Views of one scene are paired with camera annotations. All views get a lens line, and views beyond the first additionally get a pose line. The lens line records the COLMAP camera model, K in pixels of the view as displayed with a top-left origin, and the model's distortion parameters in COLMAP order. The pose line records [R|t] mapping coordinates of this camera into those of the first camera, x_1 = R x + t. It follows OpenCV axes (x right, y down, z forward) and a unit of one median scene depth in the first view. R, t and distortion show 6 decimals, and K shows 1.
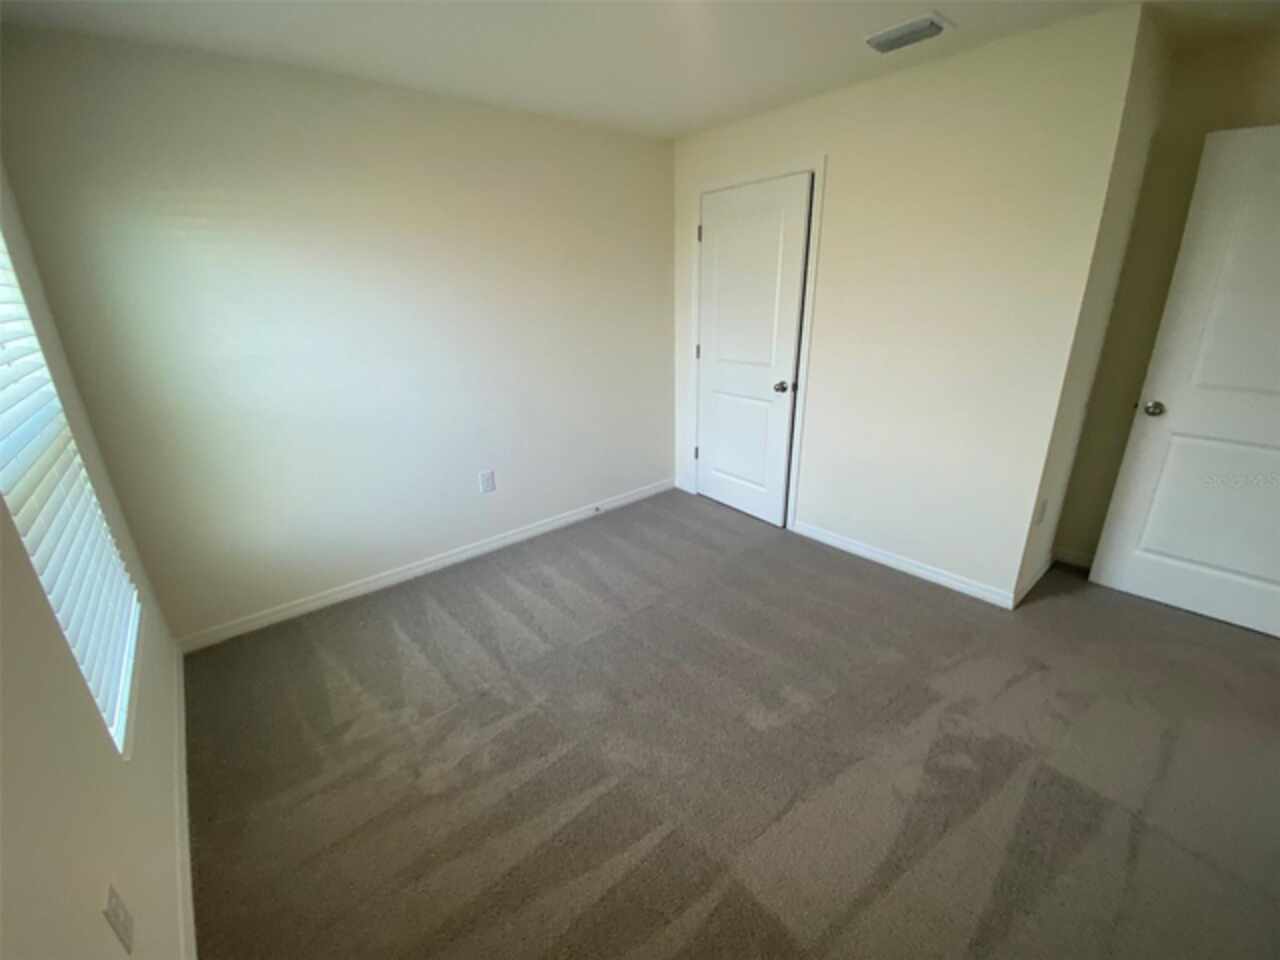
lens RADIAL K [[525.3, 0, 641.9], [0, 525.3, 484.3], [0, 0, 1]] dist [0.038216, -0.026275]
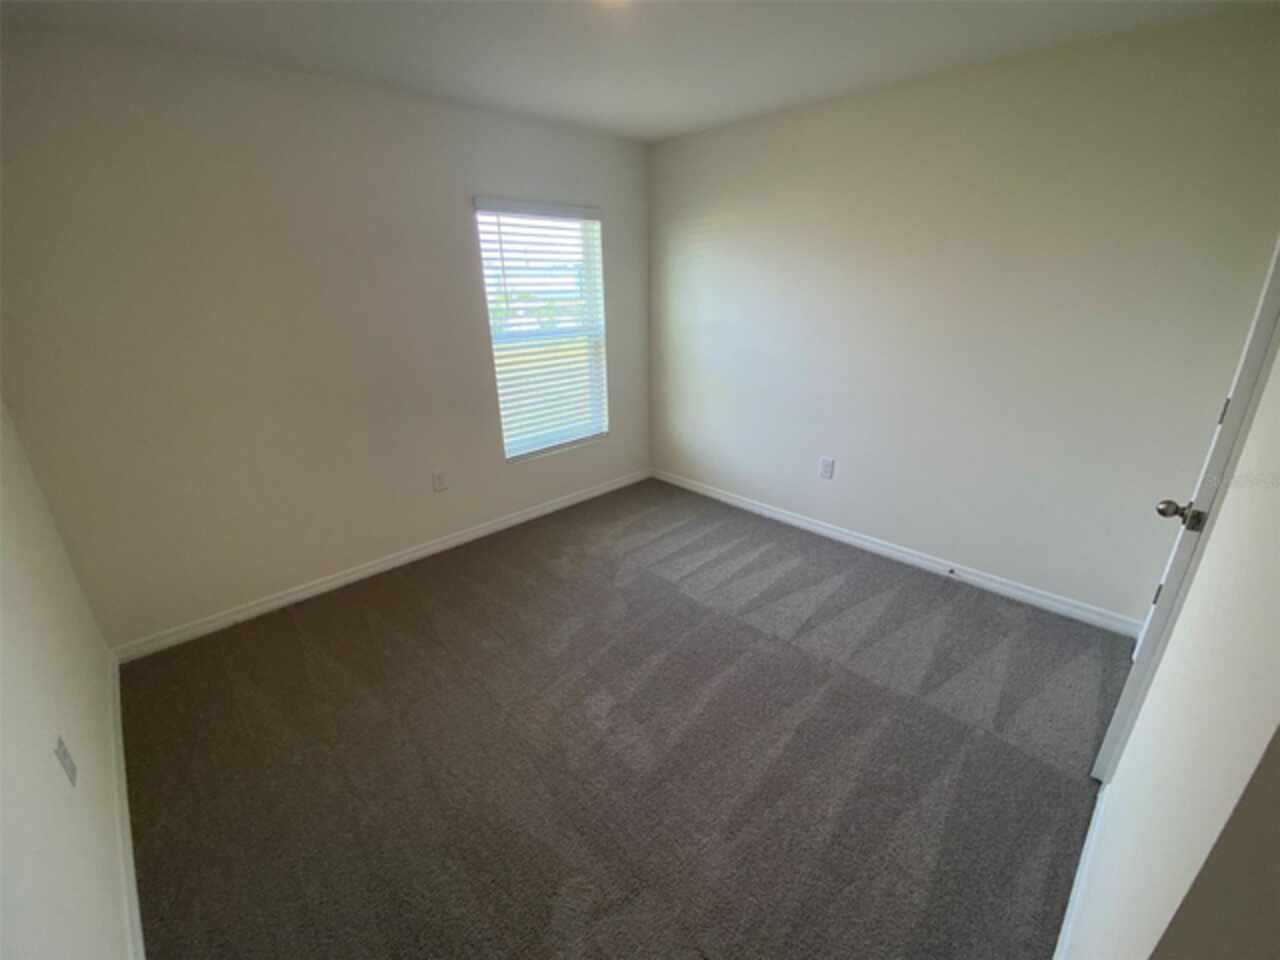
lens RADIAL K [[525.3, 0, 641.9], [0, 525.3, 484.3], [0, 0, 1]] dist [0.038216, -0.026275]
pose [[0.083815, 0.382407, -0.920185, 0.741676], [-0.342130, 0.878343, 0.333856, -0.229902], [0.935907, 0.286841, 0.204452, 0.537743]]
